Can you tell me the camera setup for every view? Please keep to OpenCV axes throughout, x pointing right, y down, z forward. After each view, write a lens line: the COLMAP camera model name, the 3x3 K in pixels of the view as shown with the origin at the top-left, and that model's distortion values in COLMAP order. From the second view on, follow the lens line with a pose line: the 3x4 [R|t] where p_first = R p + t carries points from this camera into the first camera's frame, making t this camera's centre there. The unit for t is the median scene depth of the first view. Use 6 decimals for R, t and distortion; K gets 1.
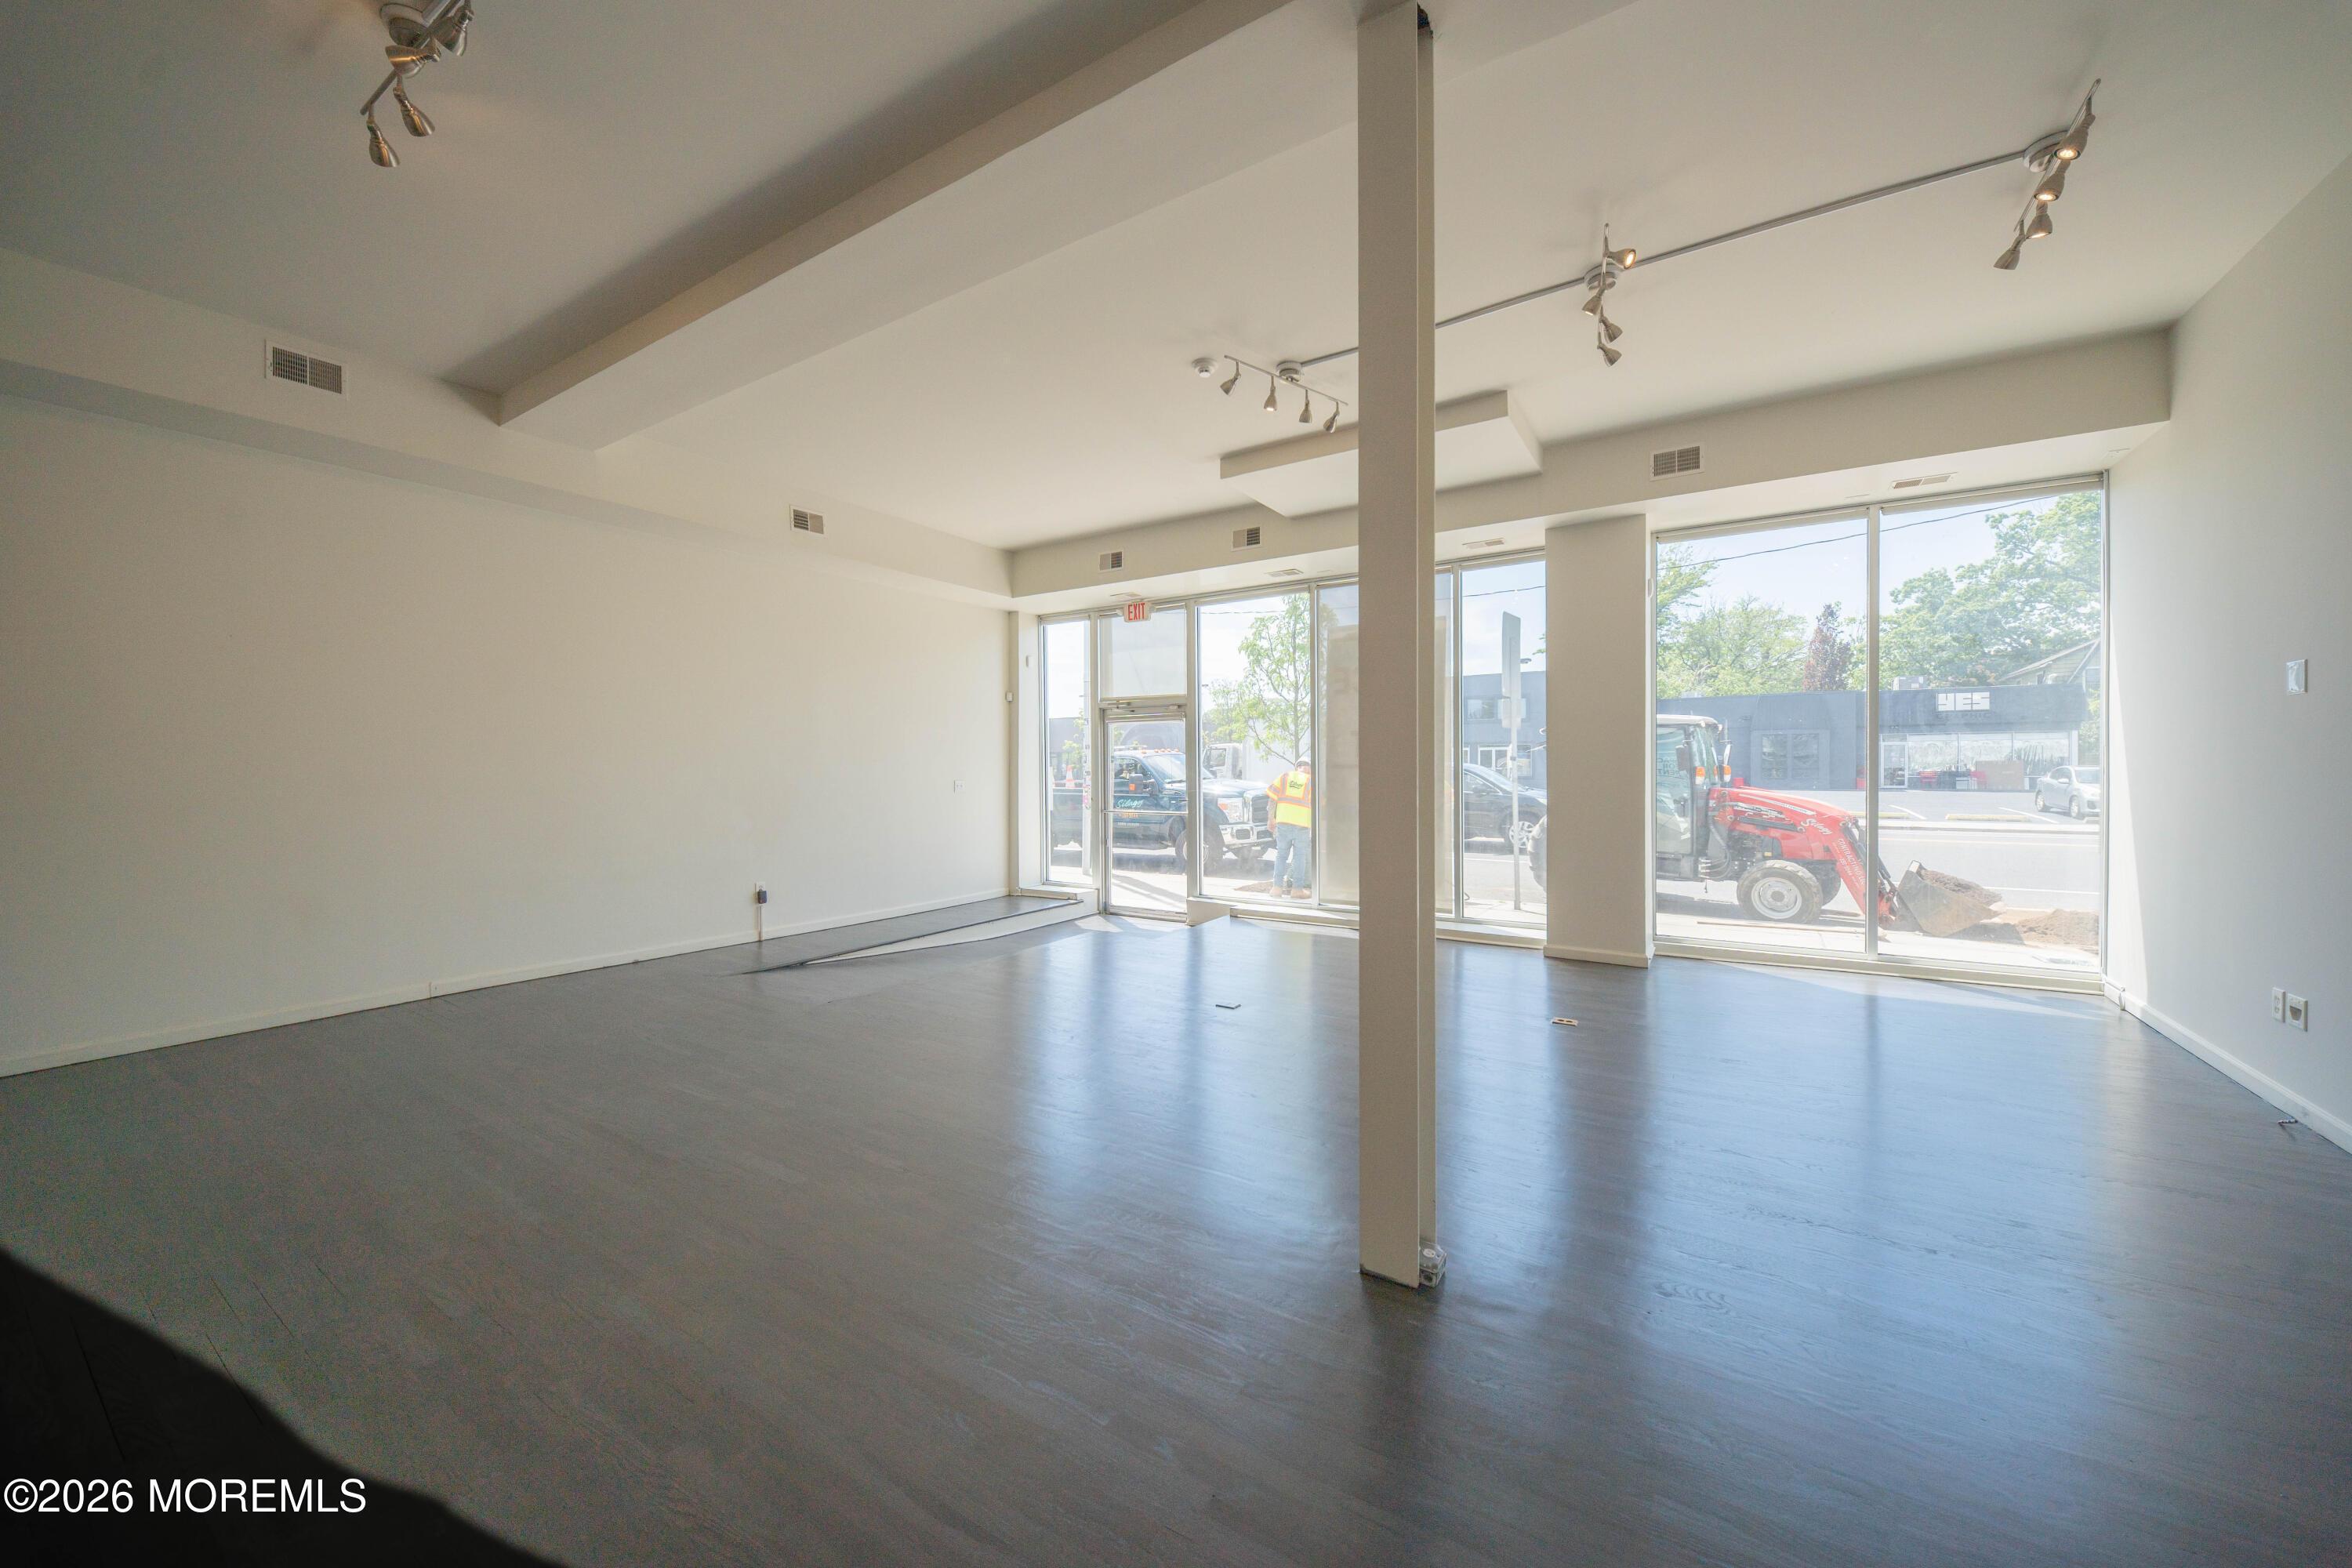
lens RADIAL K [[840.0, 0, 1173.6], [0, 840.0, 774.5], [0, 0, 1]] dist [0.008932, -0.000100]
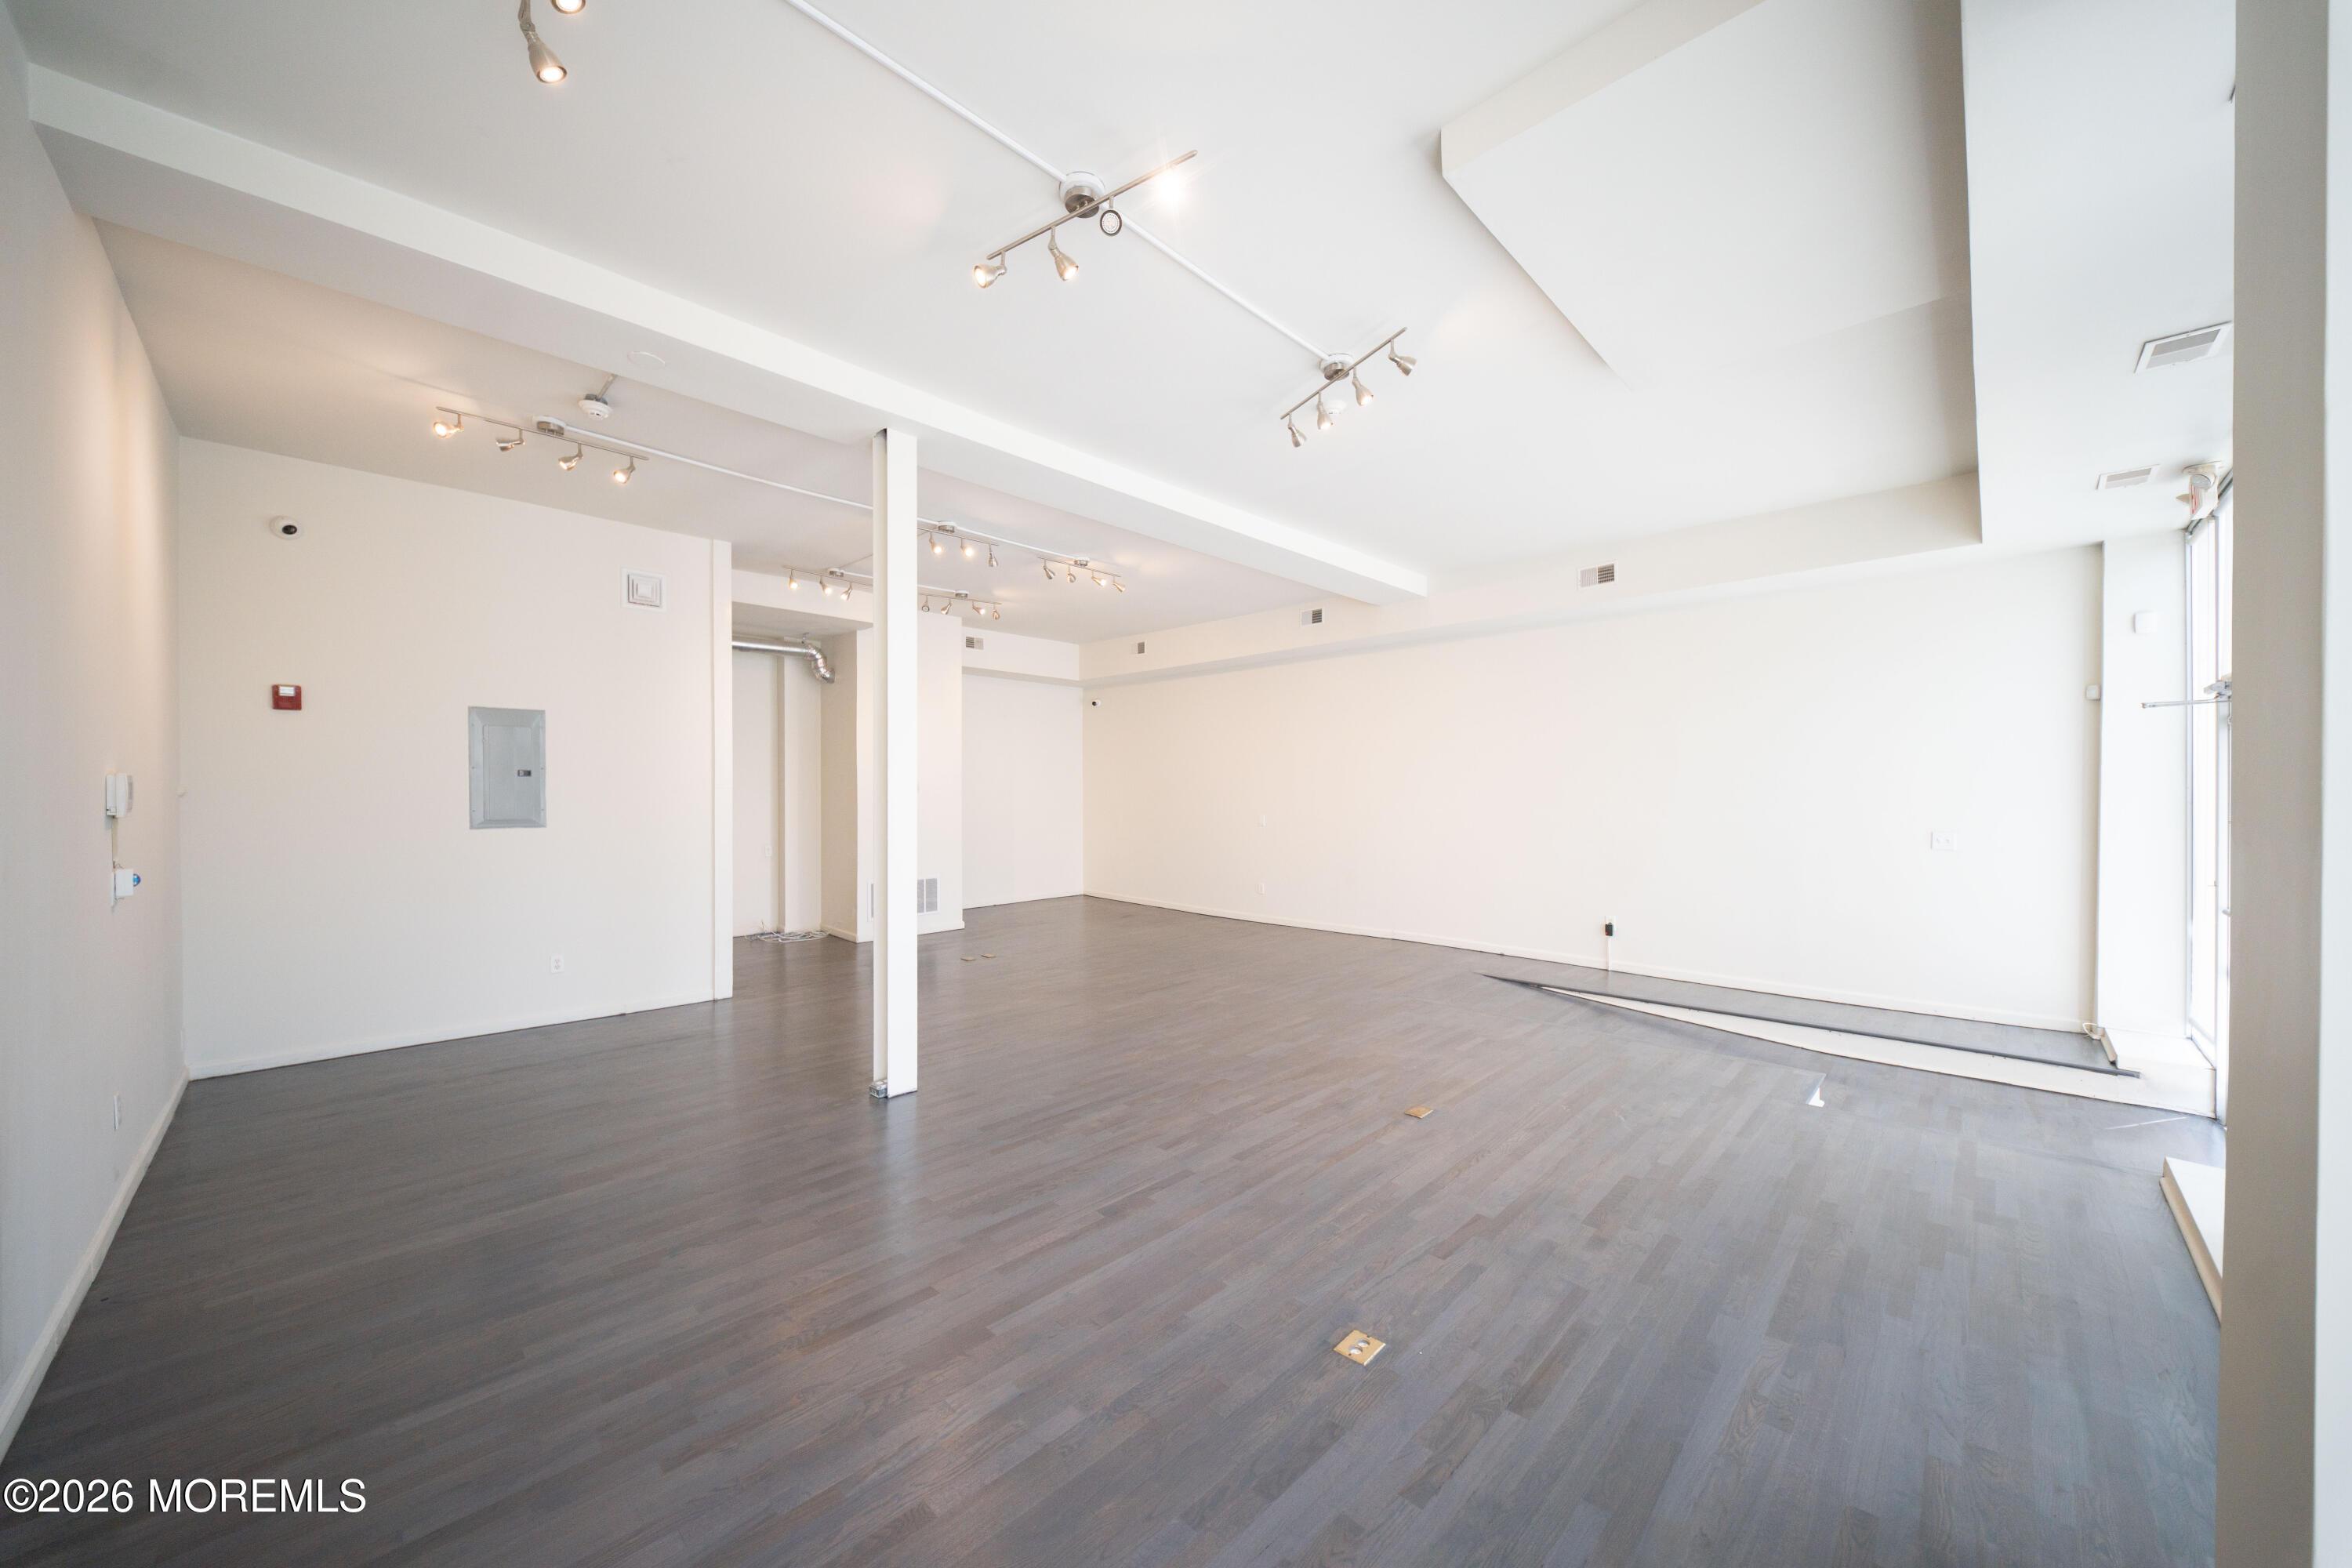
lens RADIAL K [[834.3, 0, 1176.0], [0, 834.3, 784.0], [0, 0, 1]] dist [0.001668, 0.000065]
pose [[-0.199180, -0.007472, -0.979934, 0.518459], [-0.003790, 0.999969, -0.006855, -0.023738], [0.979956, 0.002349, -0.199203, 0.523997]]
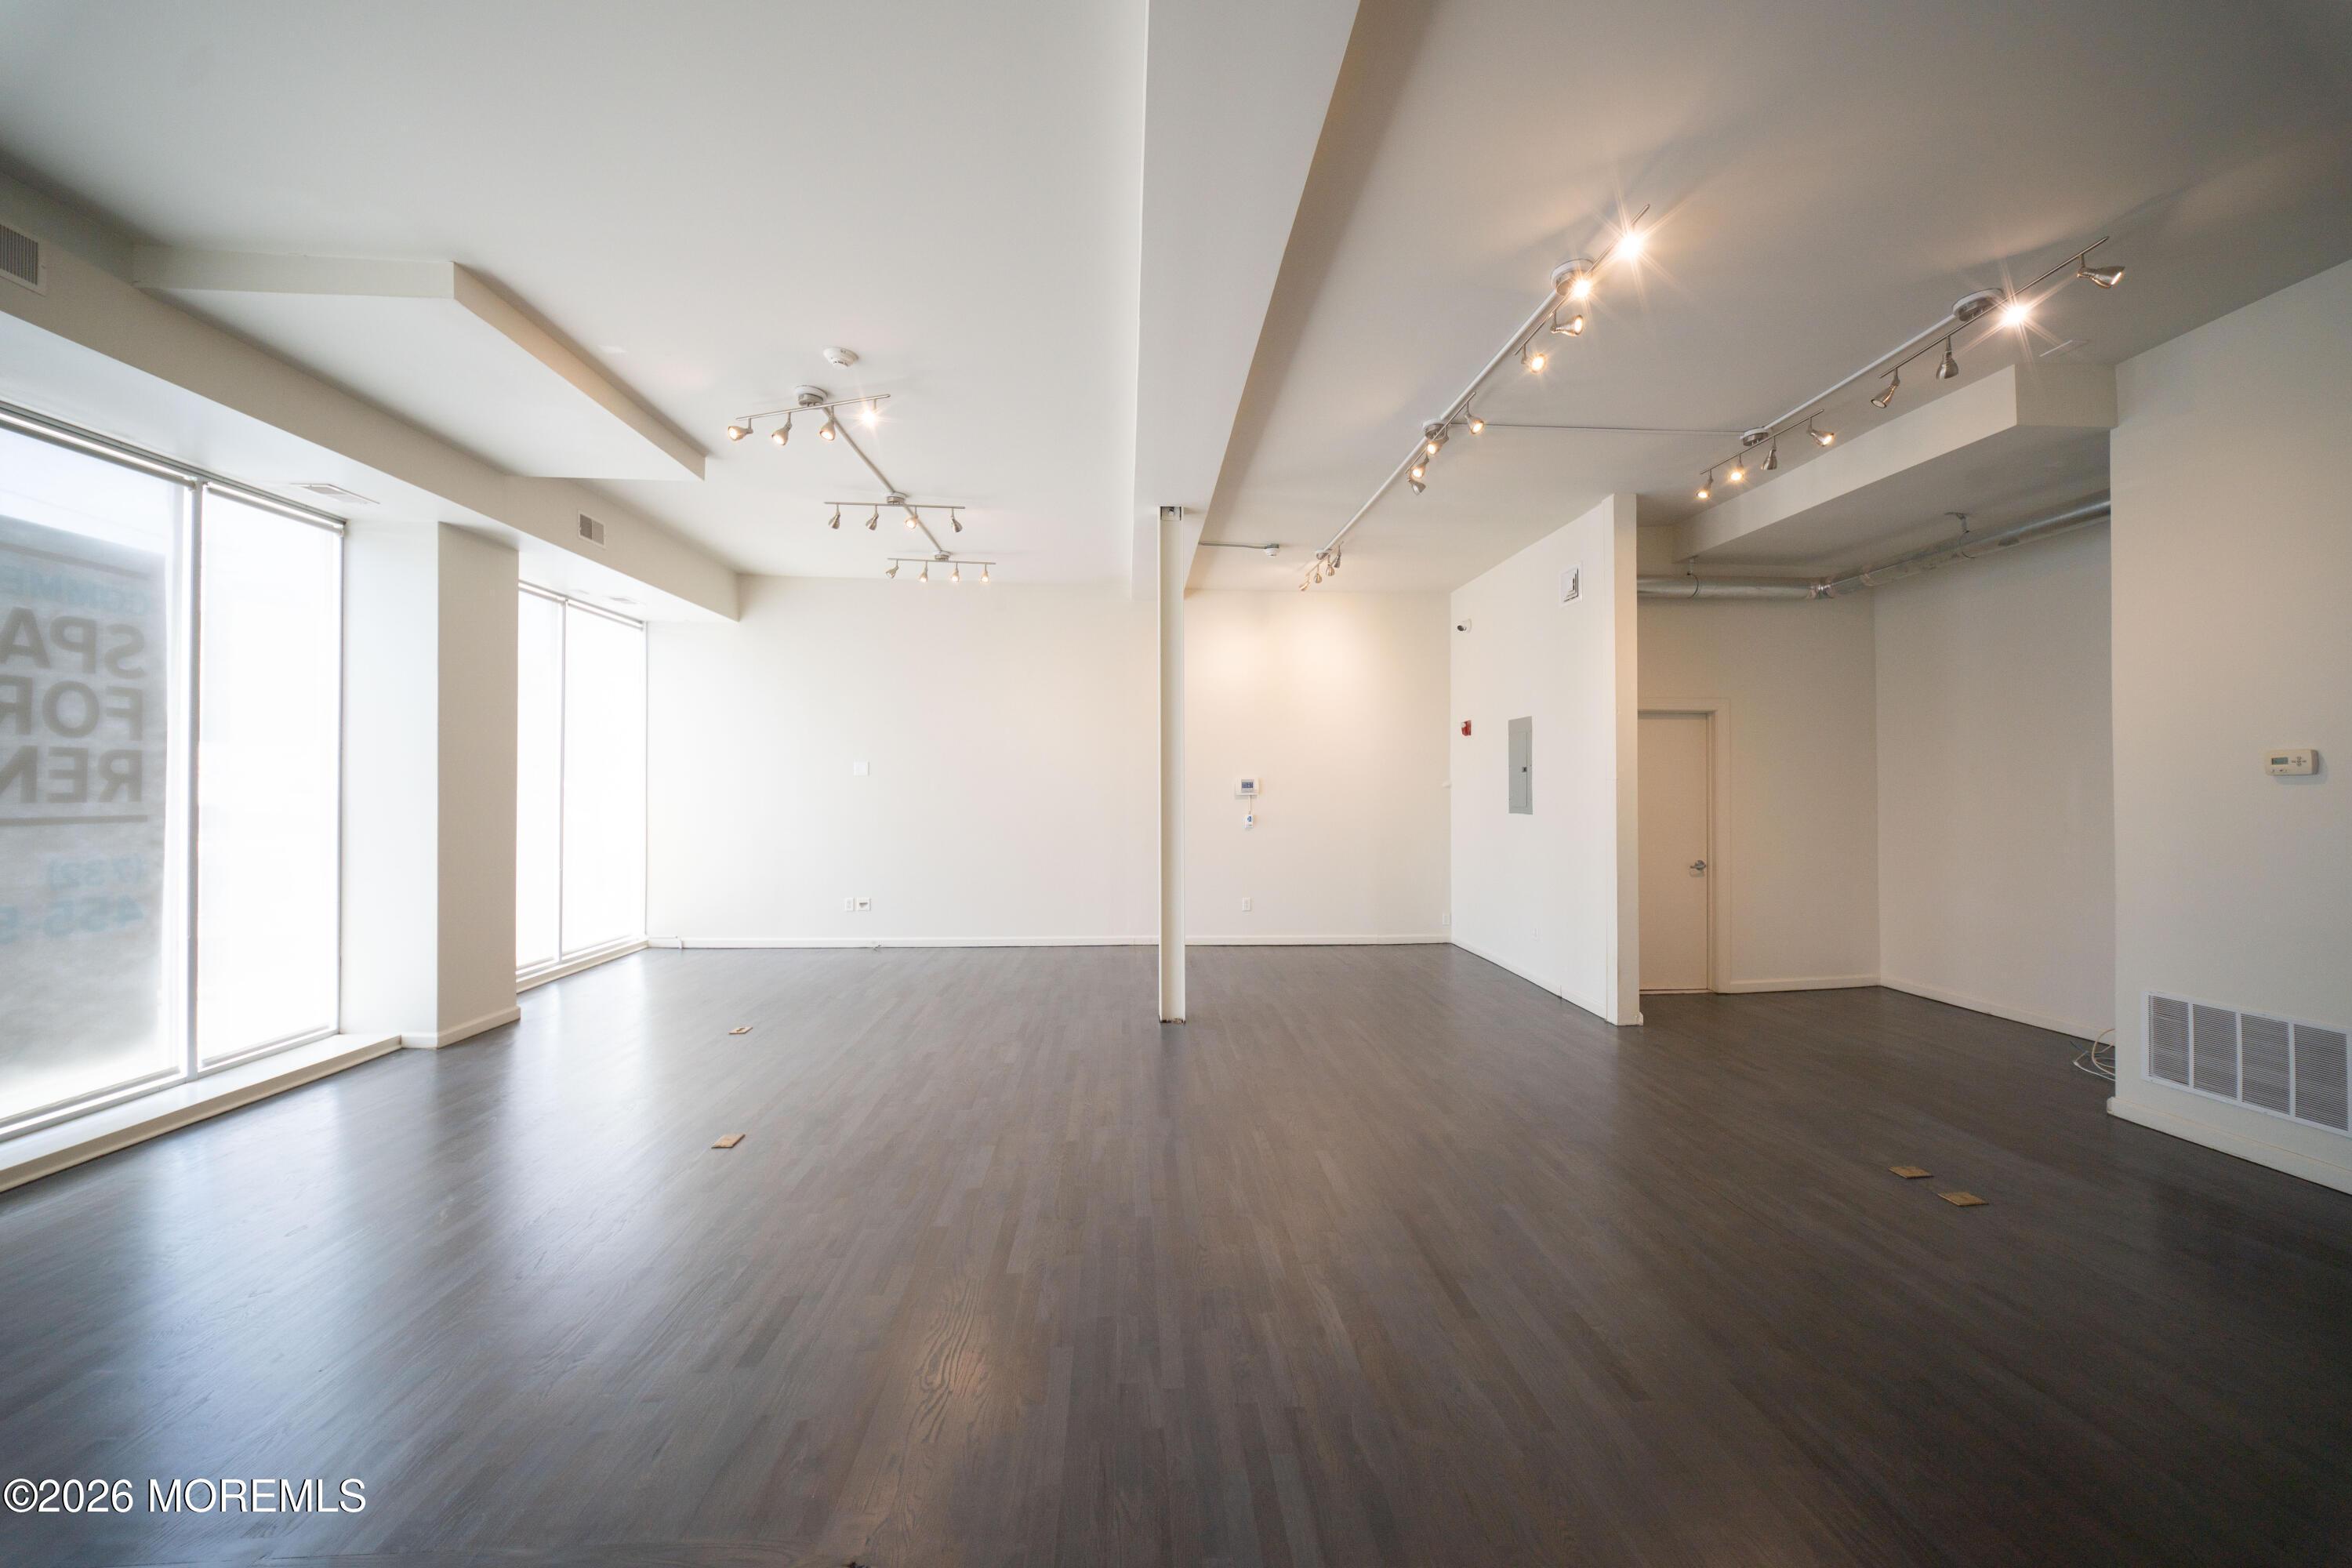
lens RADIAL K [[823.1, 0, 1183.2], [0, 823.1, 779.1], [0, 0, 1]] dist [0.008326, -0.005383]
pose [[-0.597527, 0.011168, 0.801771, -0.434670], [0.006589, 0.999938, -0.009018, -0.021410], [-0.801821, -0.000106, -0.597564, 0.629256]]
